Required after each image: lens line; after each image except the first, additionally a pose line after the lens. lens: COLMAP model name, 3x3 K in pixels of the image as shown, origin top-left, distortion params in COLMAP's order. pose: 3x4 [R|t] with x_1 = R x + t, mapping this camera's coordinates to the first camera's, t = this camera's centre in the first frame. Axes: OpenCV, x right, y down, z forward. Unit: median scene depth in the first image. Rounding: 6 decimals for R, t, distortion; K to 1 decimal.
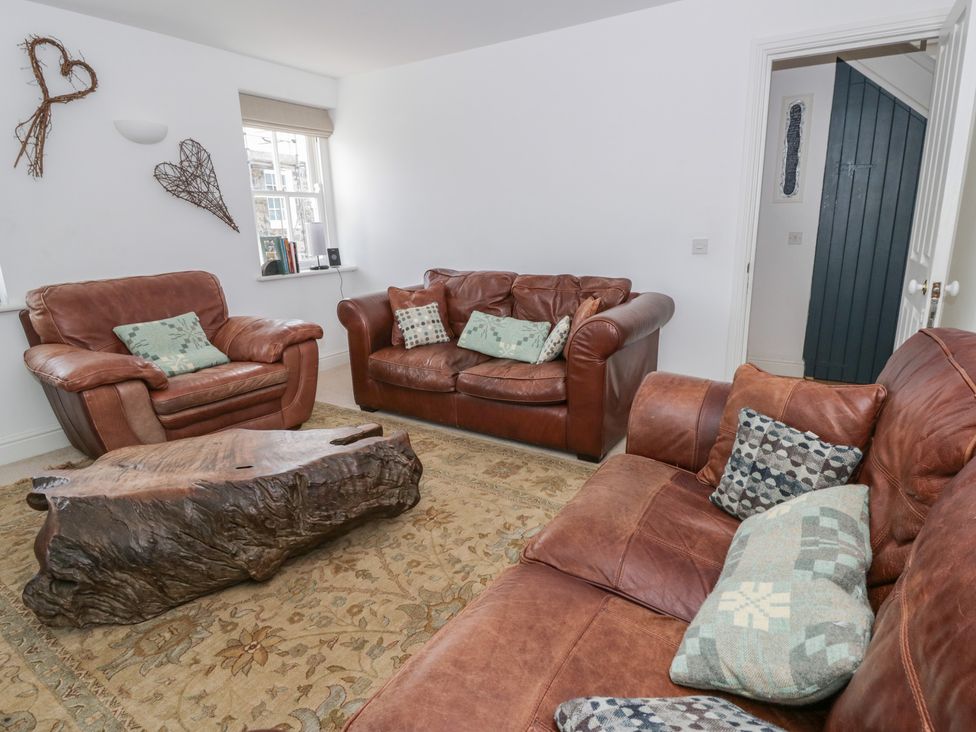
lens RADIAL K [[523.6, 0, 506.4], [0, 523.6, 358.0], [0, 0, 1]] dist [-0.000030, -0.011338]
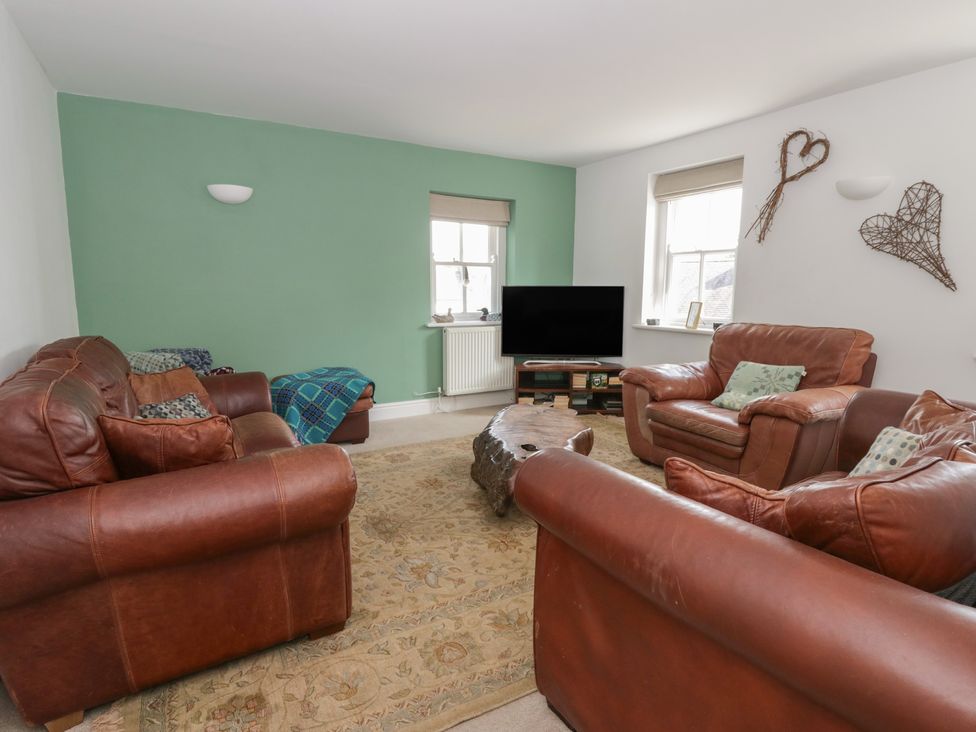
lens RADIAL K [[529.9, 0, 500.7], [0, 529.9, 364.6], [0, 0, 1]] dist [0.001481, -0.016891]
pose [[-0.447931, 0.151016, -0.881222, 0.509781], [-0.217978, 0.937443, 0.271451, -0.225214], [0.867089, 0.313679, -0.386992, 0.839882]]
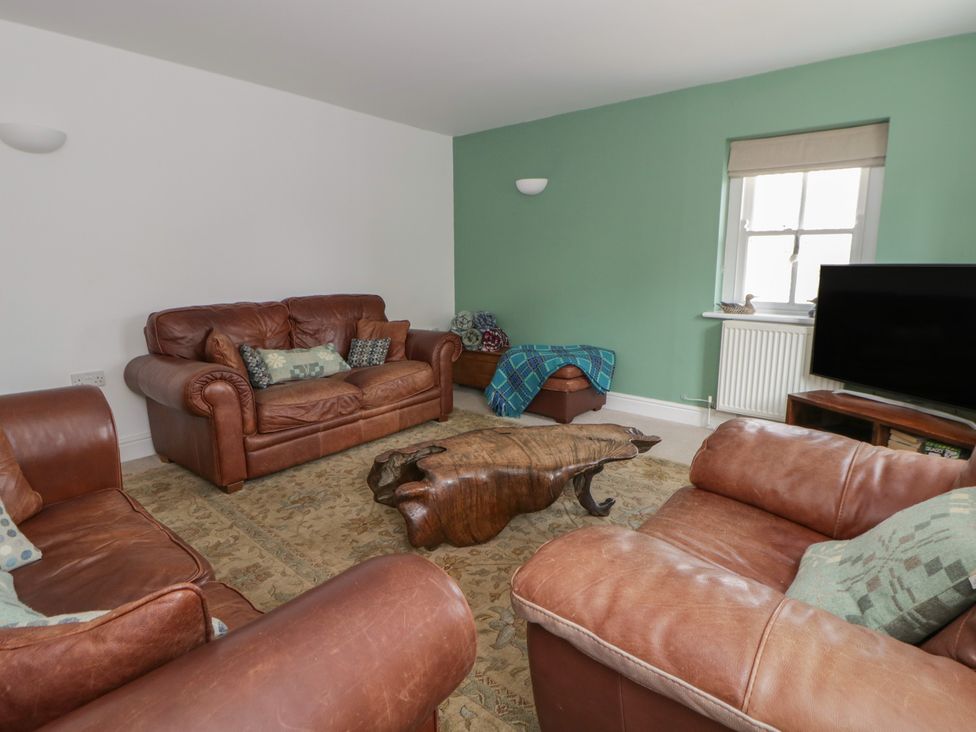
lens RADIAL K [[523.6, 0, 506.4], [0, 523.6, 358.0], [0, 0, 1]] dist [-0.000030, -0.011338]
pose [[-0.992317, -0.003591, 0.123670, -0.362165], [0.048187, 0.909429, 0.413057, -0.286417], [-0.113952, 0.415843, -0.902269, 1.157184]]
